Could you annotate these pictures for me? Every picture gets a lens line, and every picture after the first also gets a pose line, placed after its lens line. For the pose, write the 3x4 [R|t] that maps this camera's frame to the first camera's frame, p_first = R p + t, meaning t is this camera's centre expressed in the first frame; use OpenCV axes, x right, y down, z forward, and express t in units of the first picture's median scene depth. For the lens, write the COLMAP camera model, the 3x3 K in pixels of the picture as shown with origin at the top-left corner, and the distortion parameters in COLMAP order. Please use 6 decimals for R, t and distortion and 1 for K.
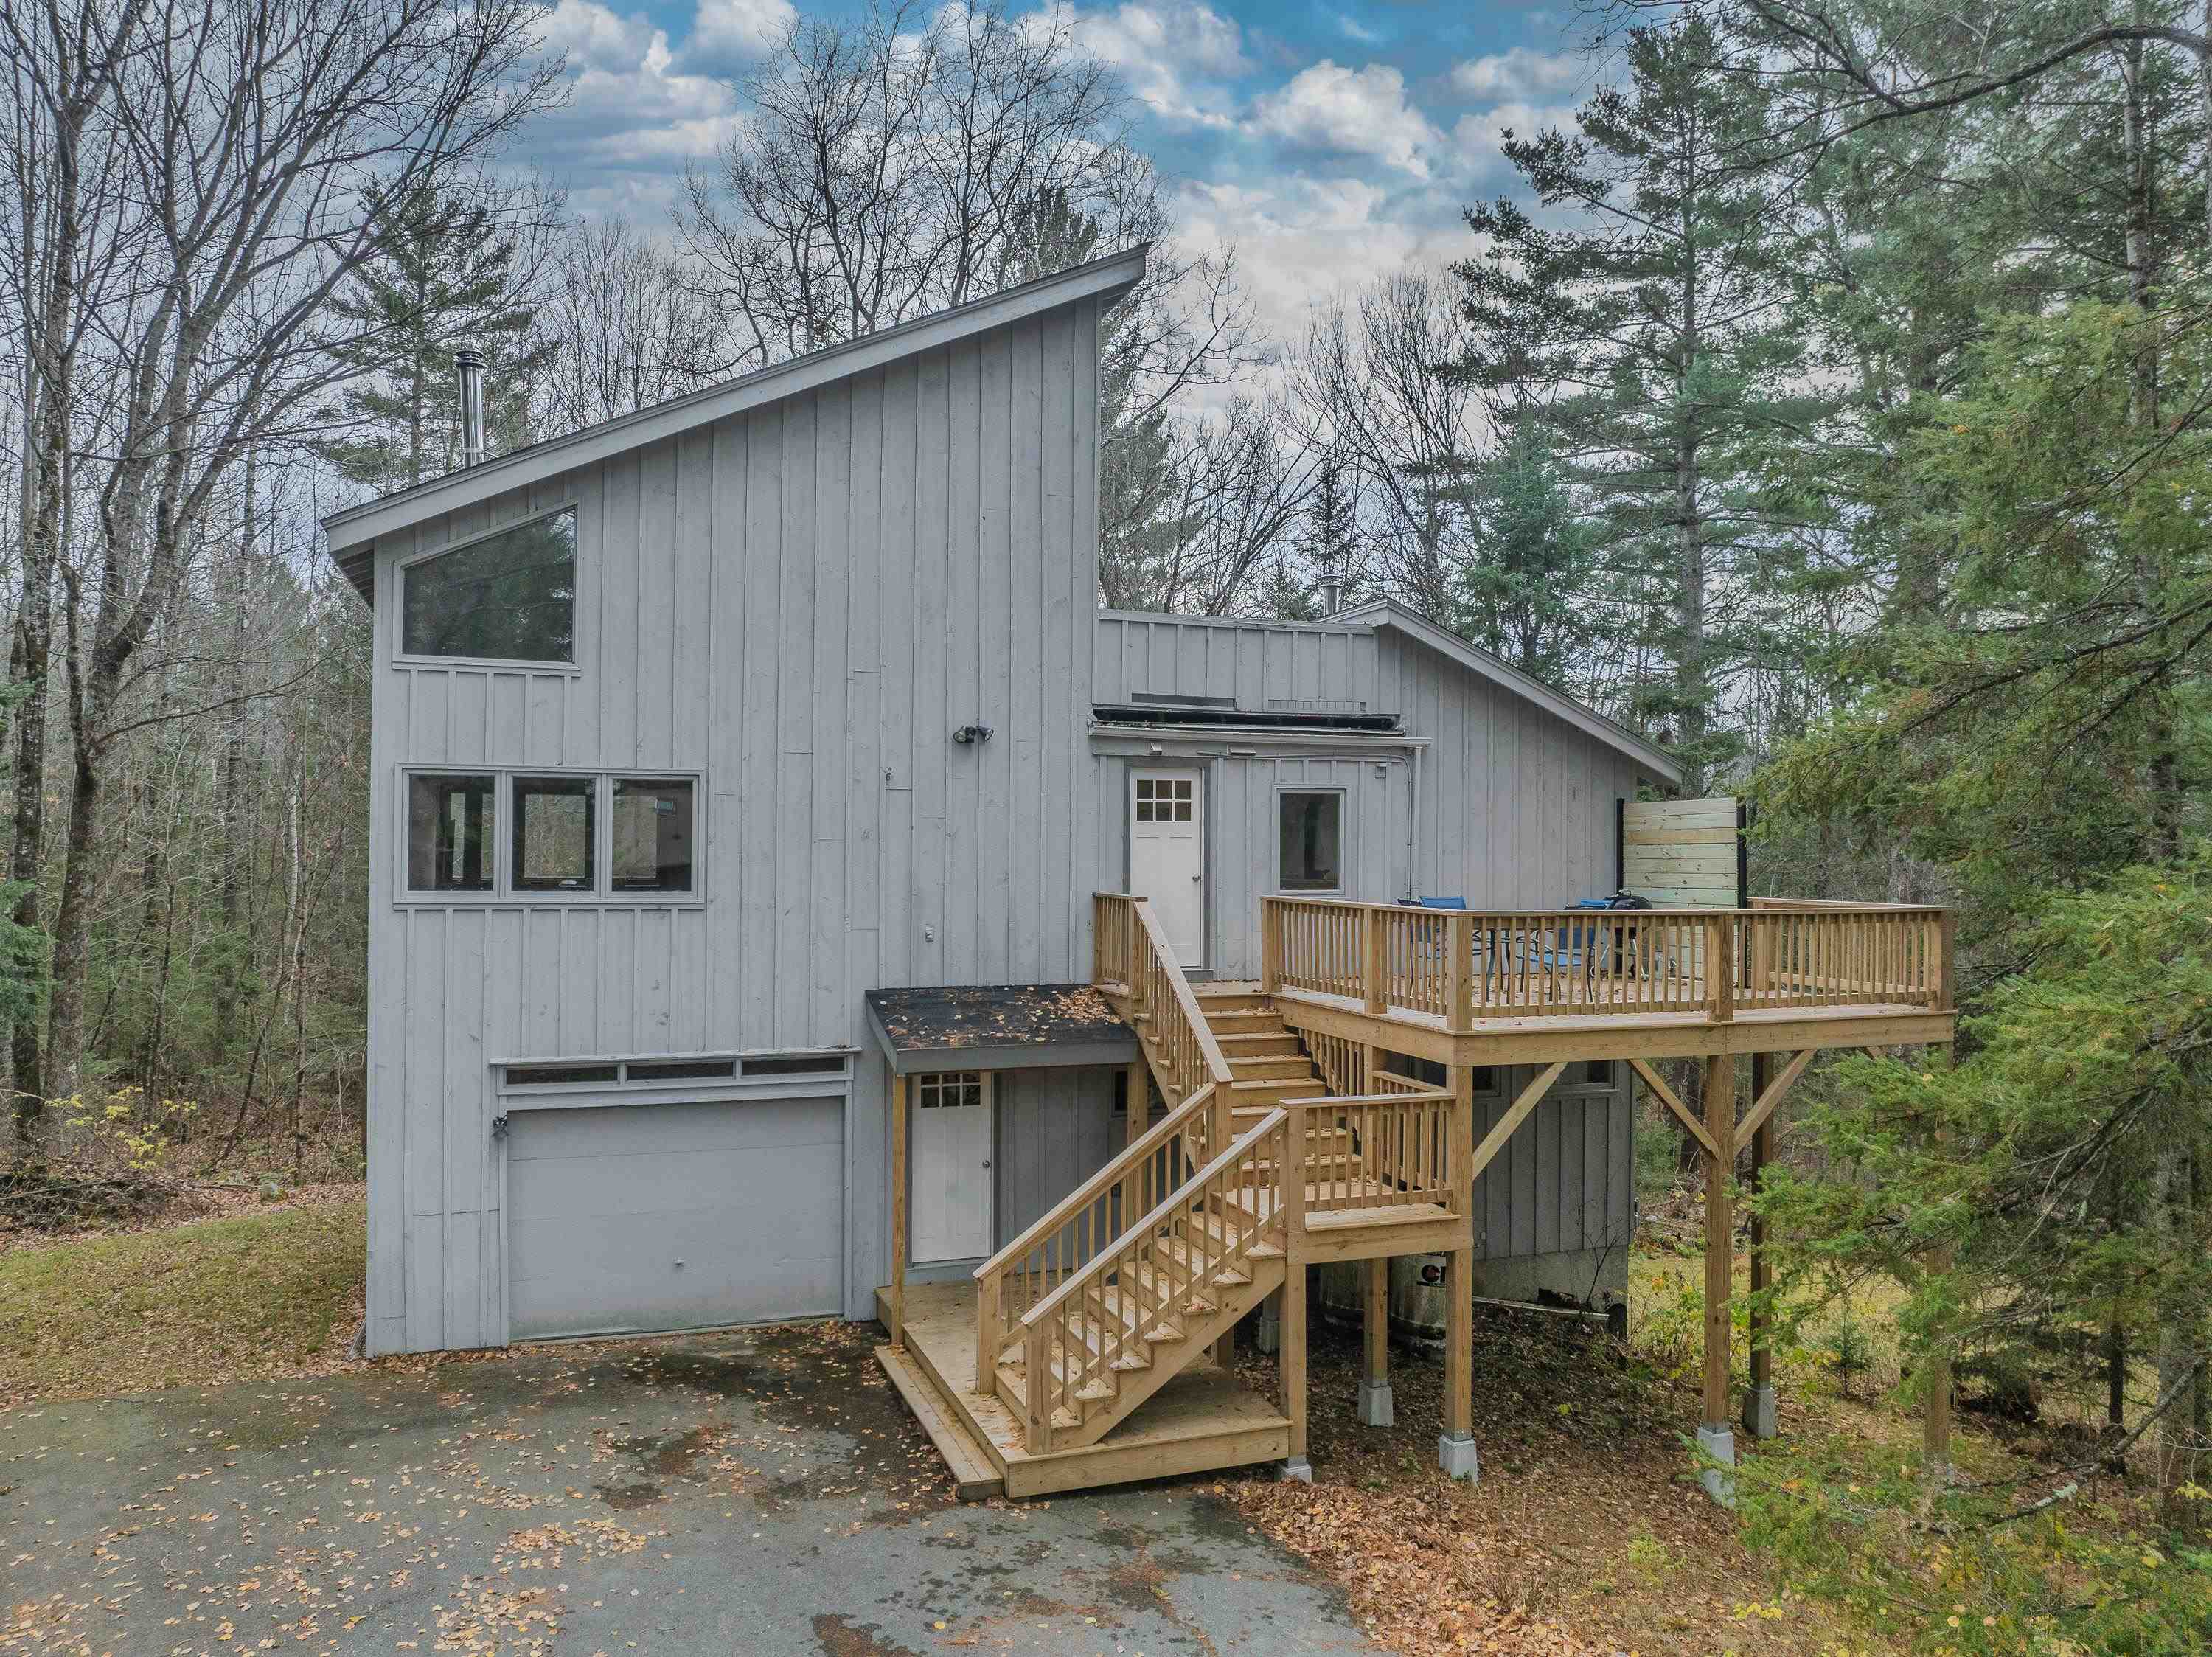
lens RADIAL K [[1545.3, 0, 1103.7], [0, 1545.3, 821.7], [0, 0, 1]] dist [-0.057701, 0.031896]
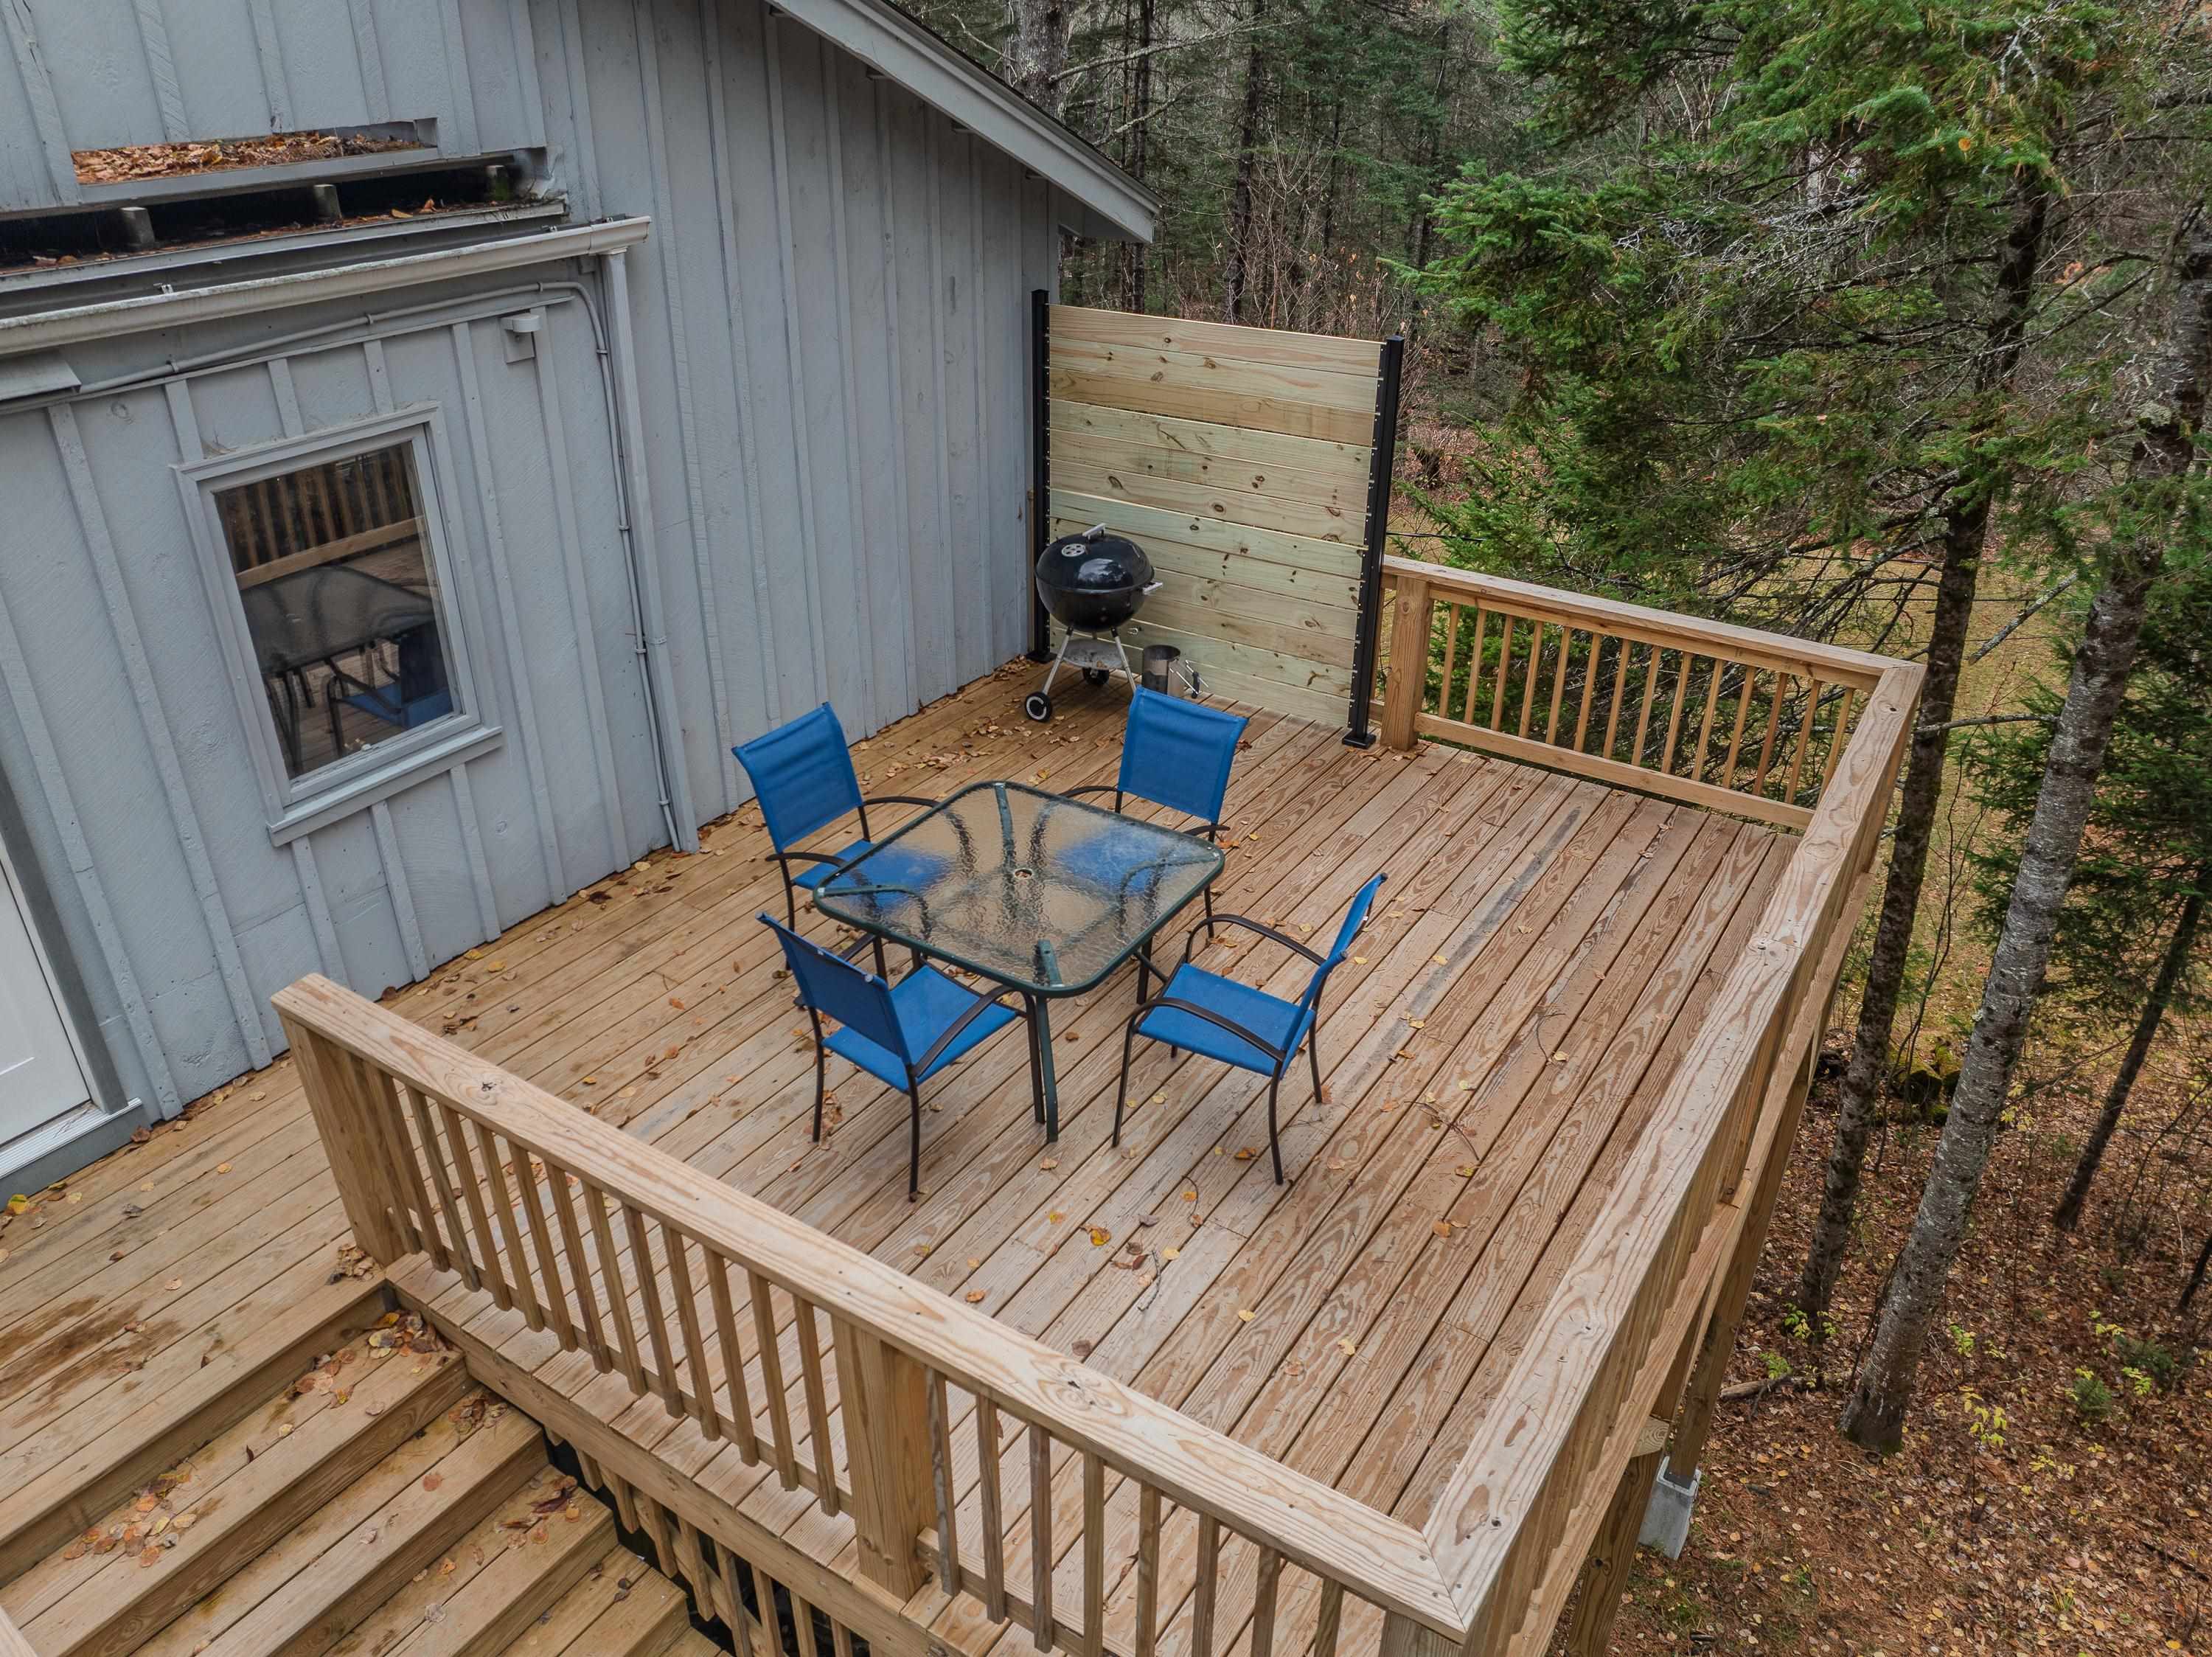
lens RADIAL K [[1545.3, 0, 1119.1], [0, 1545.3, 826.3], [0, 0, 1]] dist [-0.057701, 0.031896]
pose [[0.787943, -0.295401, 0.540263, 0.080087], [-0.016137, 0.867202, 0.497696, -0.114985], [-0.615536, -0.400874, 0.678539, 0.709891]]
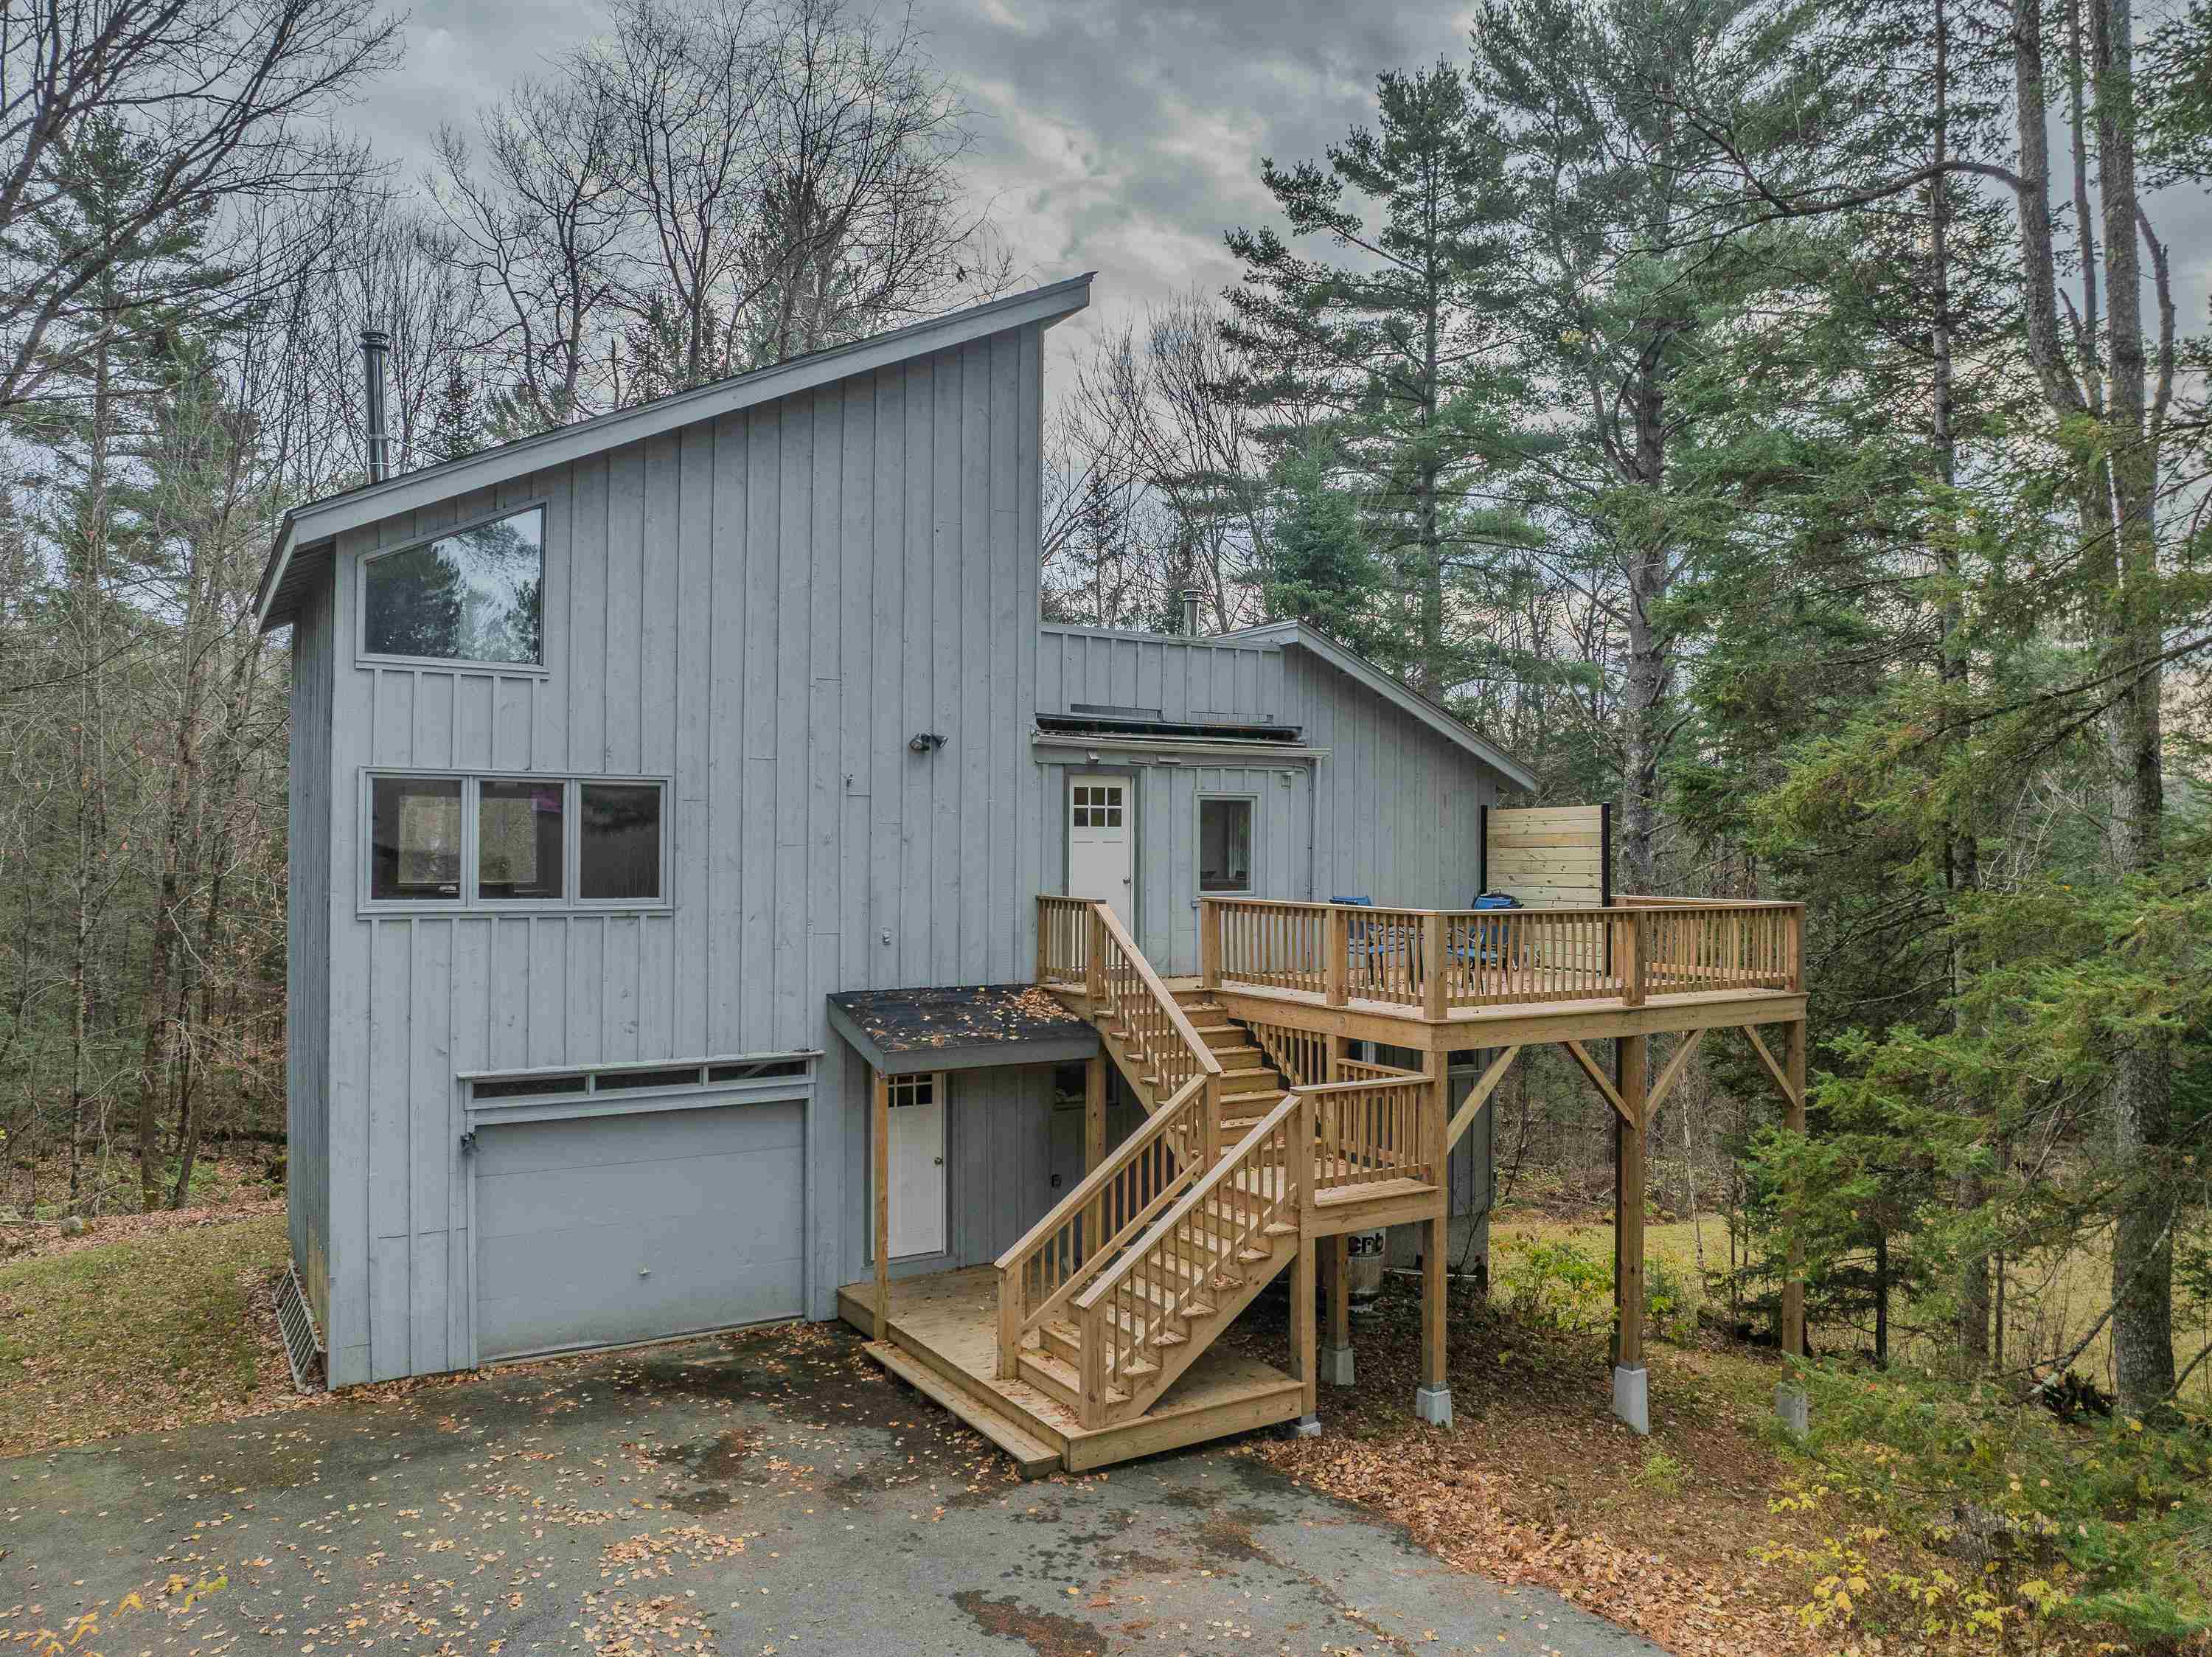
lens RADIAL K [[1545.3, 0, 1094.9], [0, 1545.3, 824.8], [0, 0, 1]] dist [-0.057701, 0.031896]
pose [[0.979864, 0.001405, 0.199662, -0.176200], [-0.002354, 0.999987, 0.004514, -0.006318], [-0.199653, -0.004893, 0.979854, -0.024069]]
